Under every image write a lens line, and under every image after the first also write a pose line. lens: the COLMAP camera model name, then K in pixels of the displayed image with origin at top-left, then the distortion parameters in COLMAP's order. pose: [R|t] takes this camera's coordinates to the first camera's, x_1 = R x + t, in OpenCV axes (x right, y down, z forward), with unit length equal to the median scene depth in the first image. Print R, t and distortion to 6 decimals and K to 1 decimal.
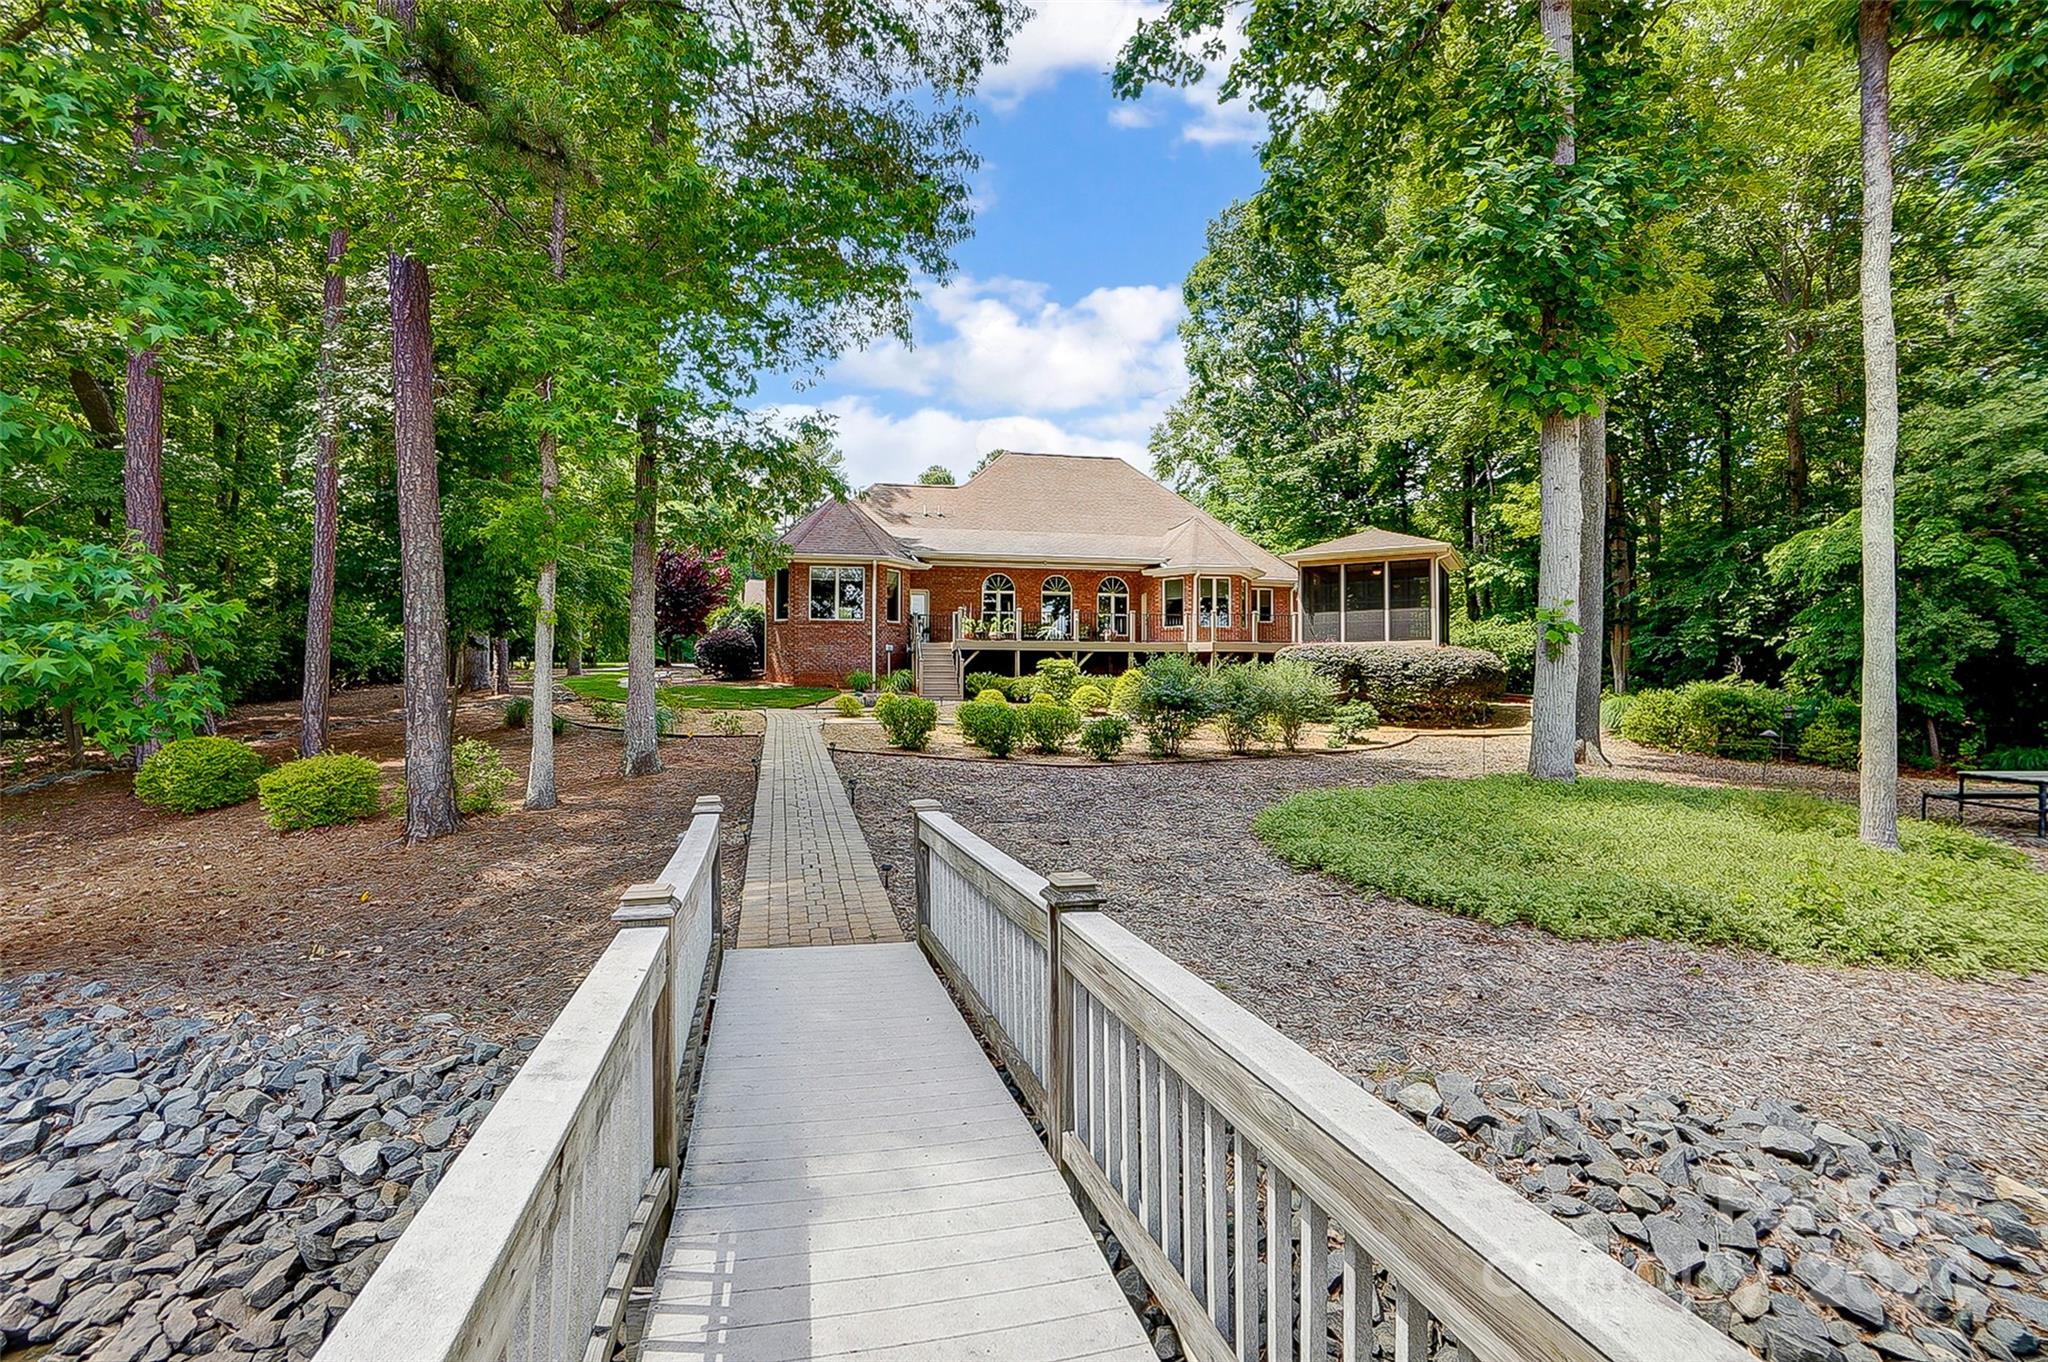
lens RADIAL K [[924.1, 0, 1030.2], [0, 924.1, 677.9], [0, 0, 1]] dist [-0.062503, 0.026028]
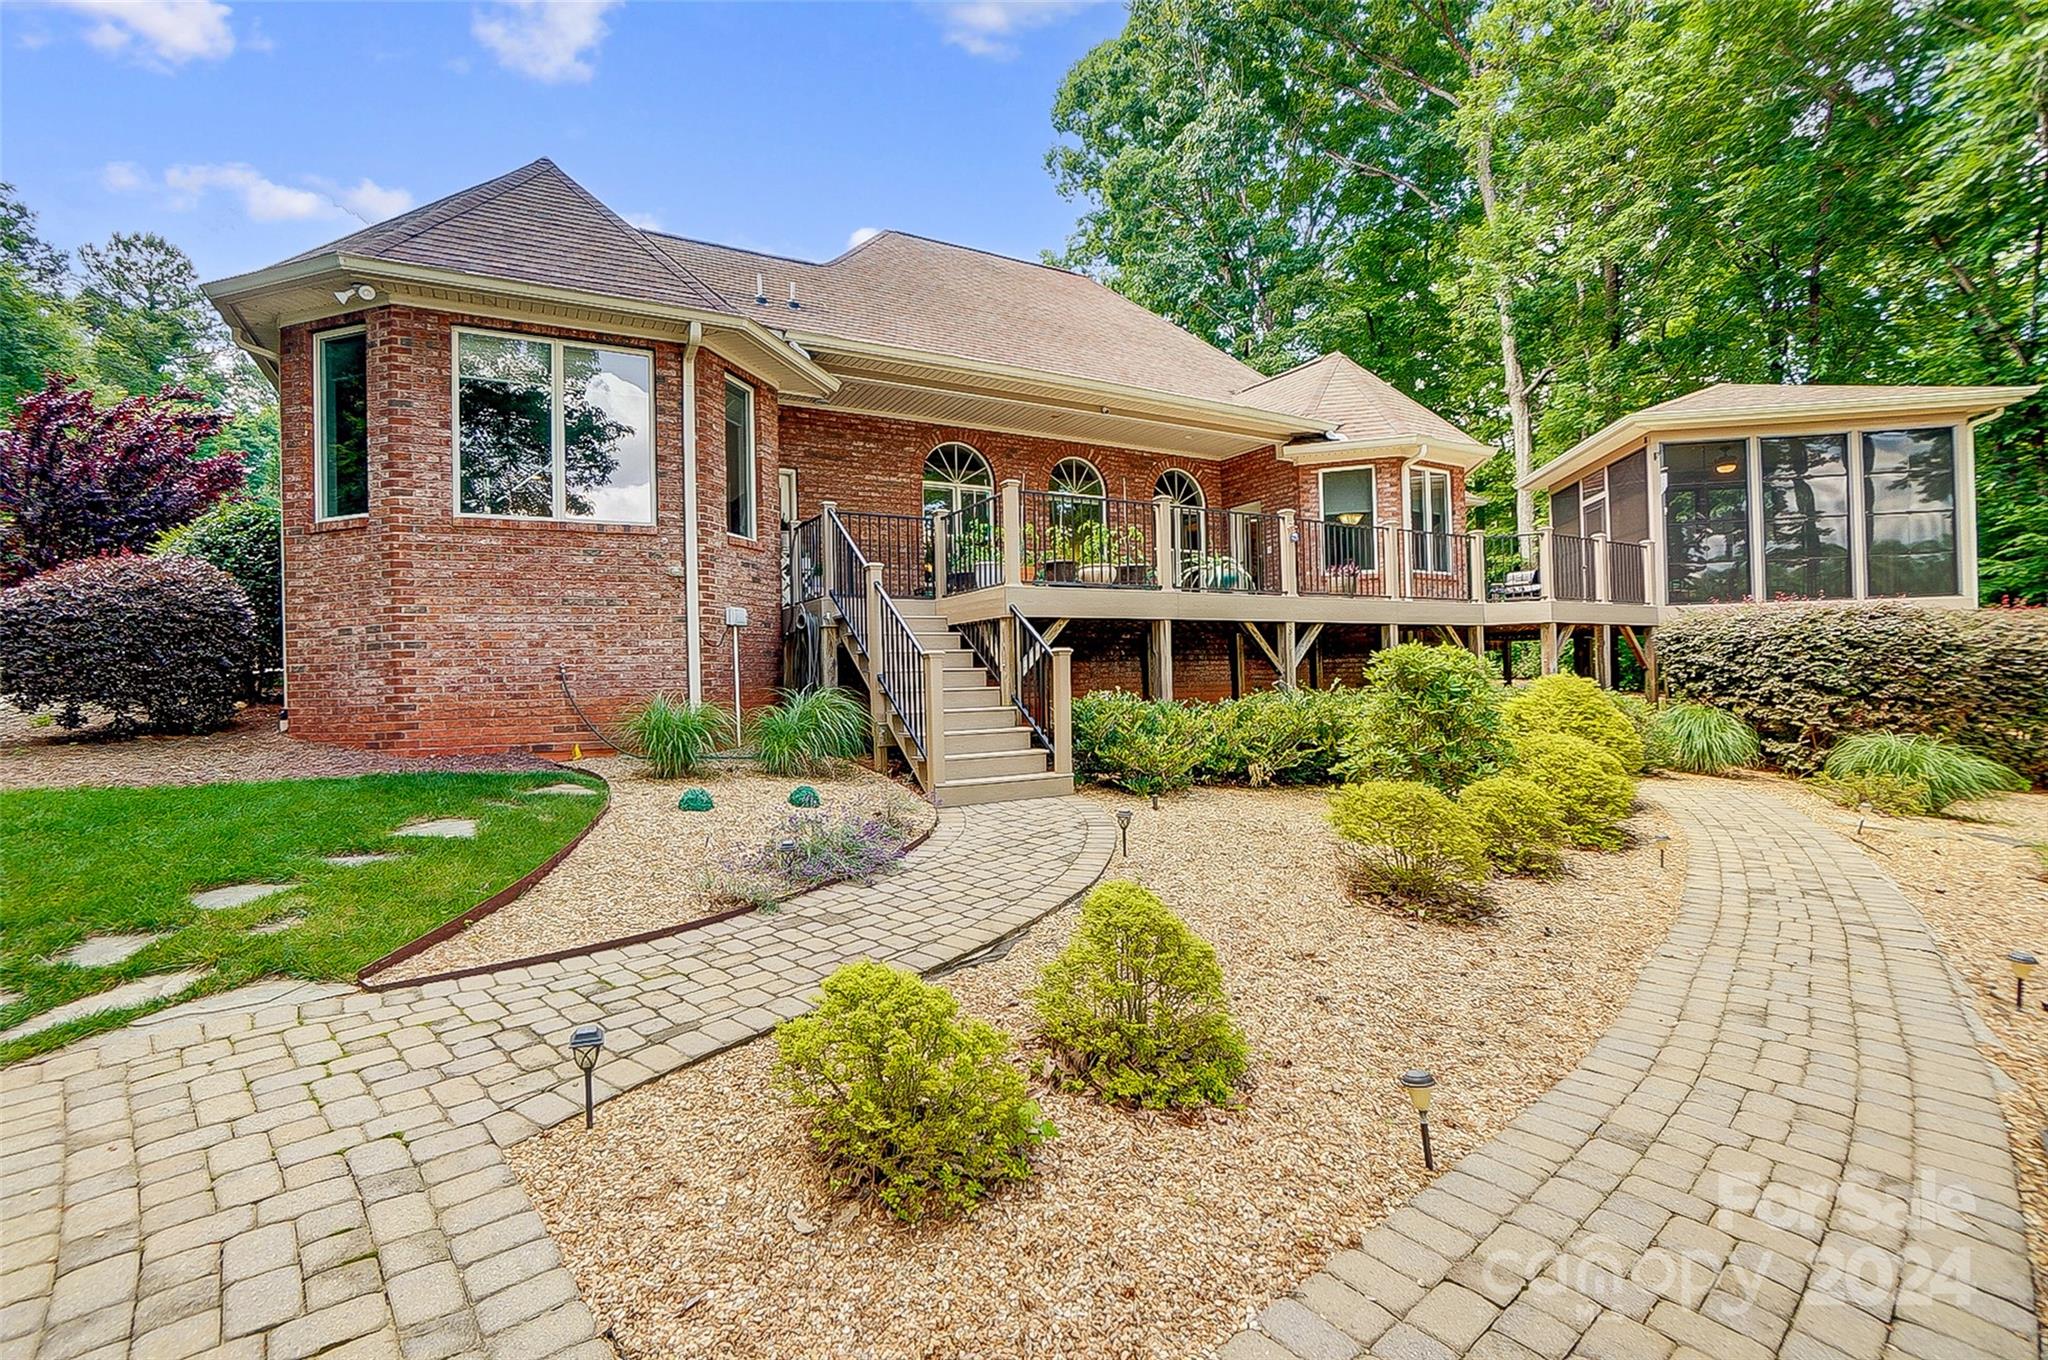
lens RADIAL K [[924.1, 0, 1030.2], [0, 924.1, 676.9], [0, 0, 1]] dist [-0.062503, 0.026028]
pose [[0.941431, -0.027183, 0.336109, -0.166886], [0.021823, 0.999567, 0.019716, -0.015913], [-0.336499, -0.011227, 0.941617, 0.674603]]
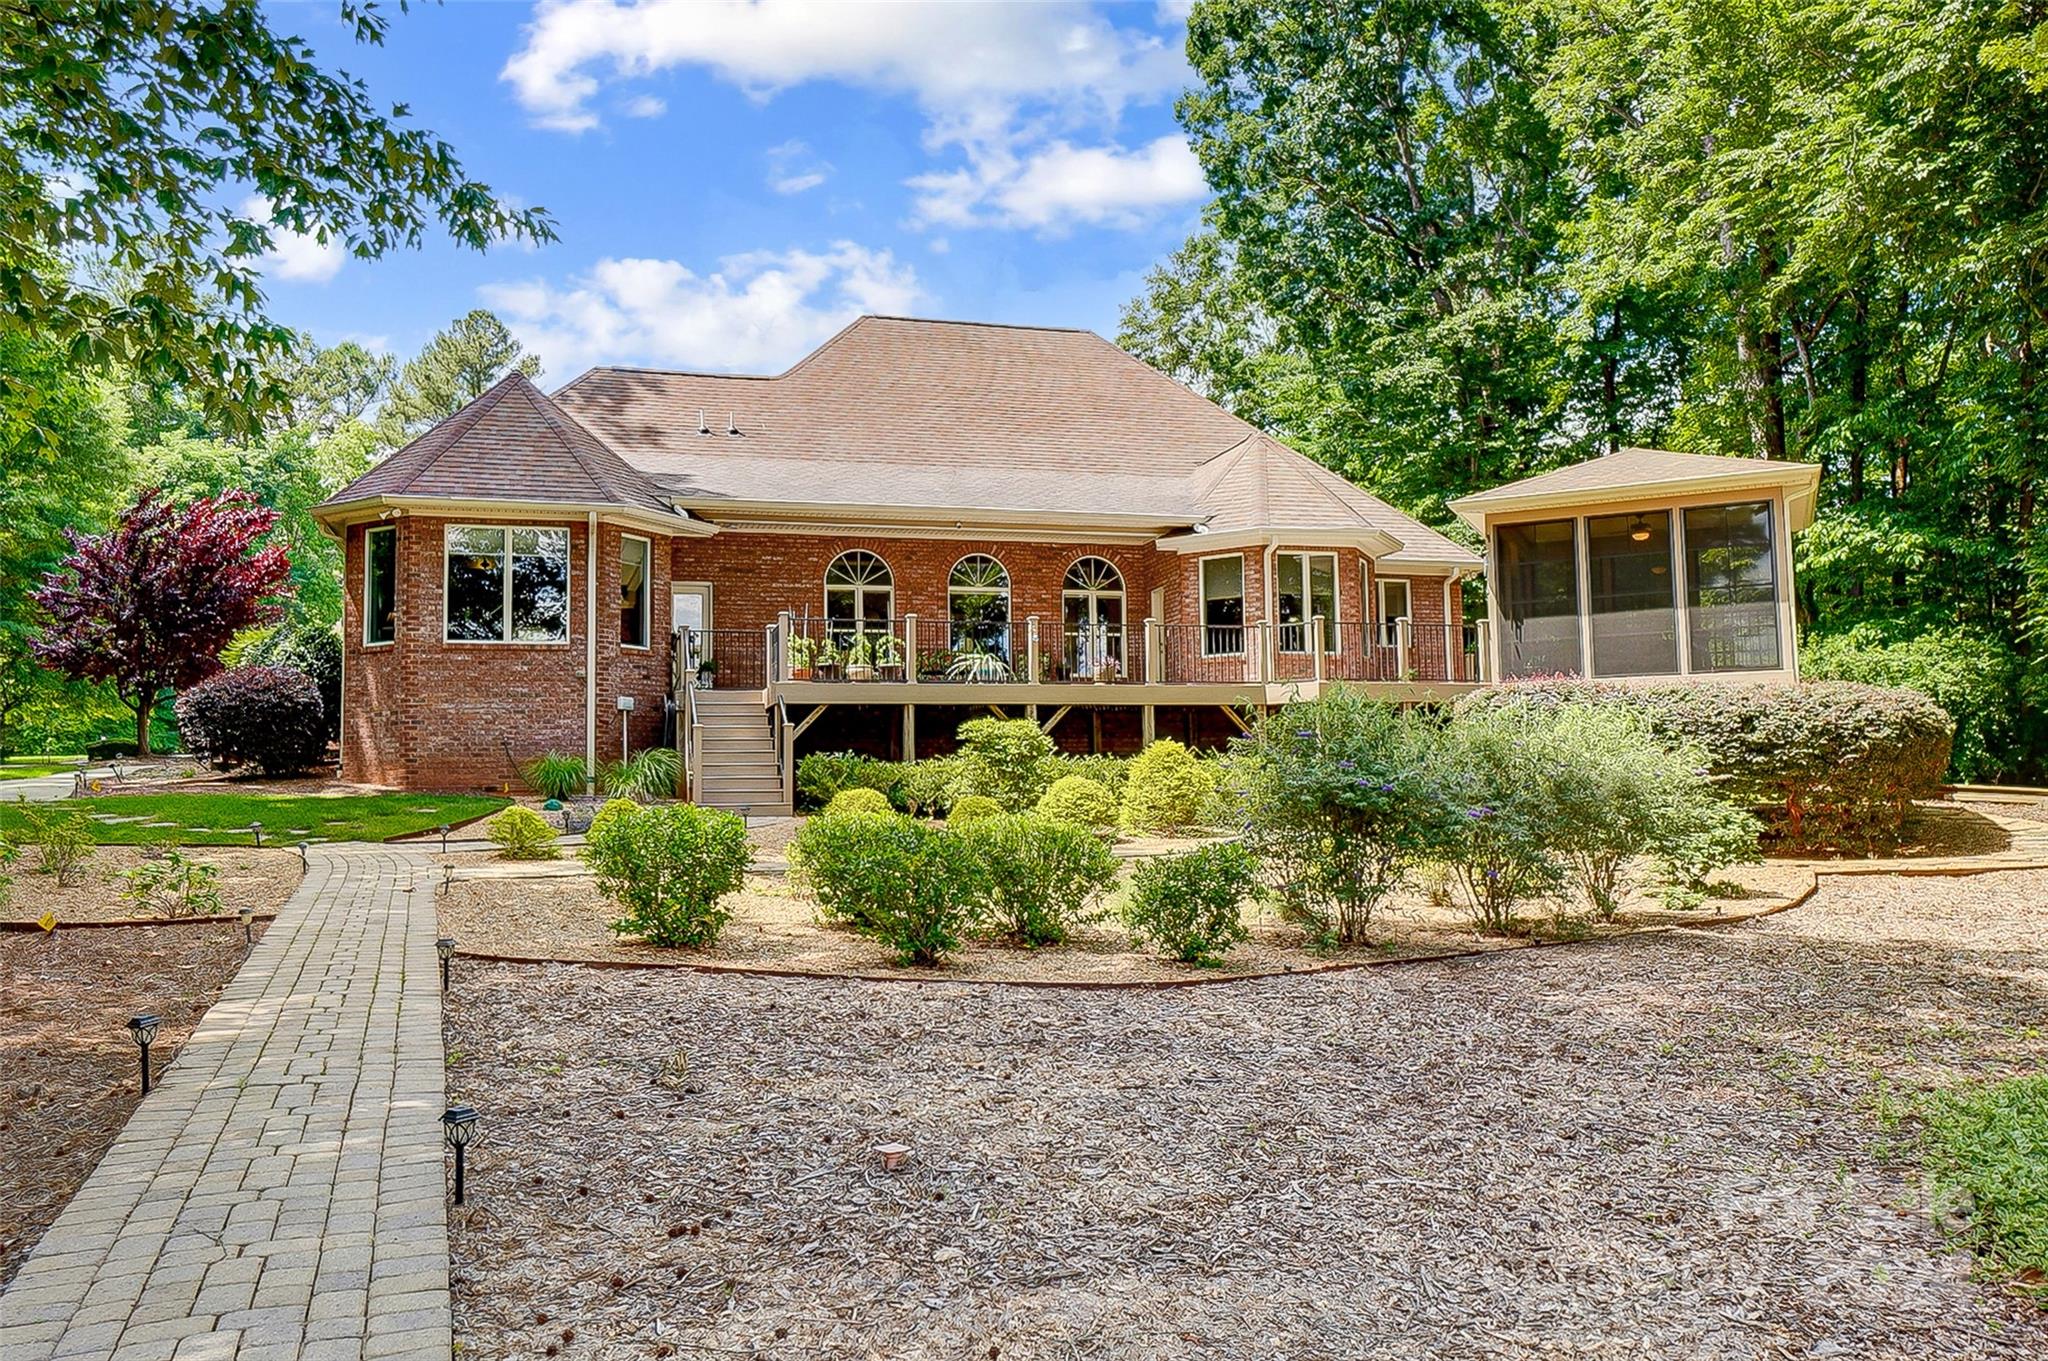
lens RADIAL K [[1579.7, 0, 1024.0], [0, 1579.7, 680.5], [0, 0, 1]] dist [0.038109, 0.001994]
pose [[0.995843, -0.011778, 0.090321, -0.026837], [0.017241, 0.998053, -0.059944, 0.006572], [-0.089439, 0.061252, 0.994107, 0.200948]]
